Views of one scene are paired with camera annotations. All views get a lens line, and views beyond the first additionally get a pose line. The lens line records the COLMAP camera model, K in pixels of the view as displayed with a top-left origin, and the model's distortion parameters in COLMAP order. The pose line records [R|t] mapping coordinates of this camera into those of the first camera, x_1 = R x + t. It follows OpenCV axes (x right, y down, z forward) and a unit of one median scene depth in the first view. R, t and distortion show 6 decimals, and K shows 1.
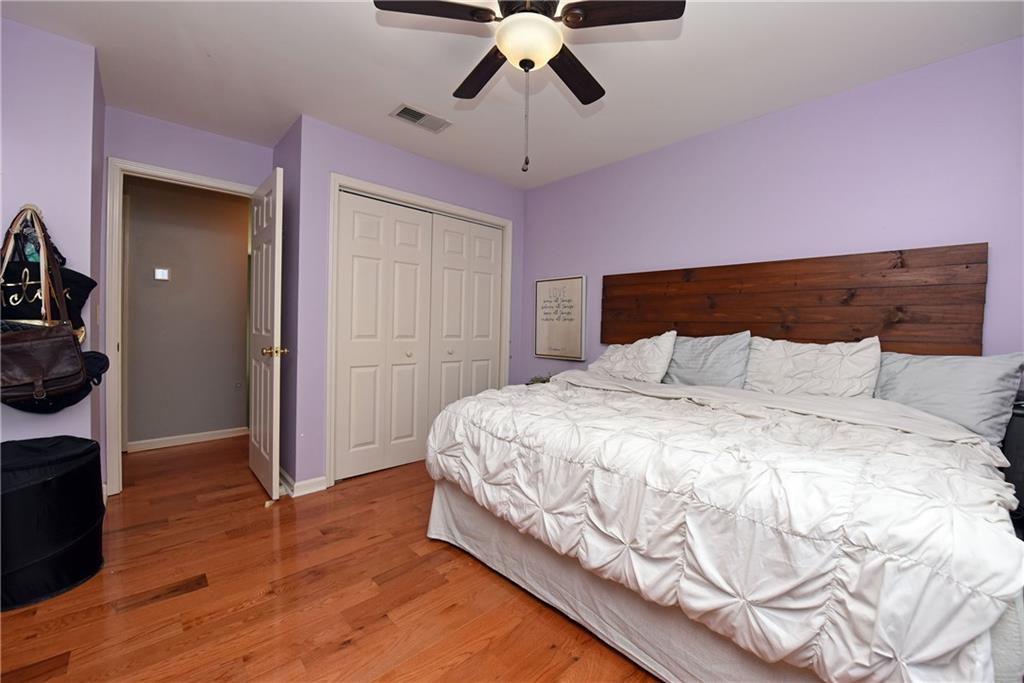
lens RADIAL K [[410.4, 0, 516.3], [0, 410.4, 337.0], [0, 0, 1]] dist [-0.001562, -0.000053]
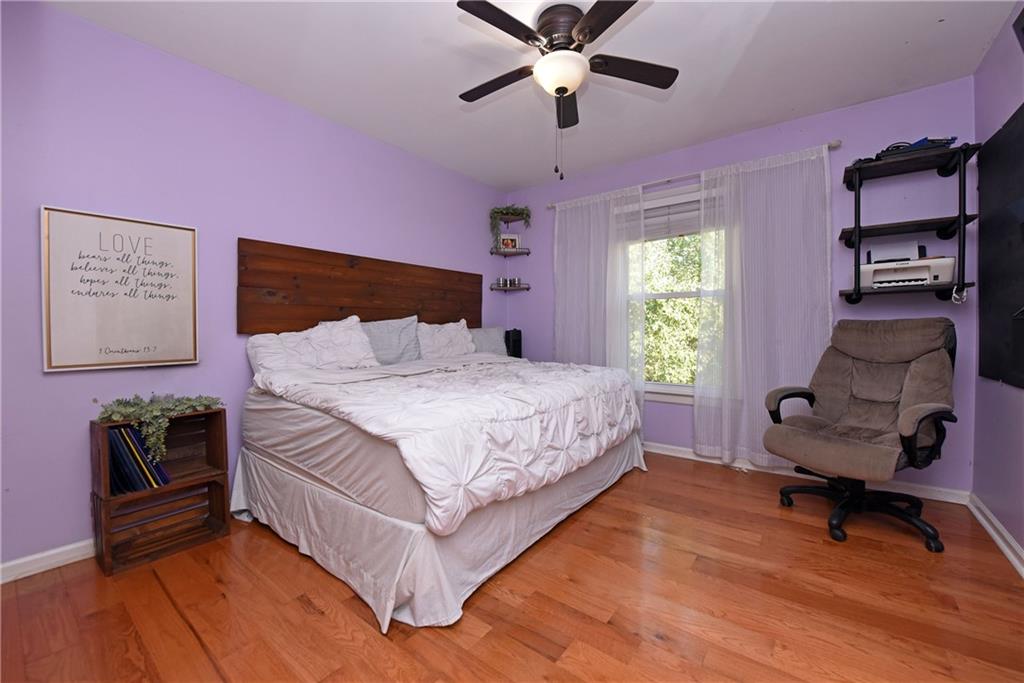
lens RADIAL K [[410.4, 0, 515.4], [0, 410.4, 335.7], [0, 0, 1]] dist [-0.001562, -0.000053]
pose [[-0.164442, -0.046643, 0.985283, -0.627674], [0.018322, 0.998565, 0.050330, -0.008871], [-0.986217, 0.026328, -0.163351, 0.720891]]
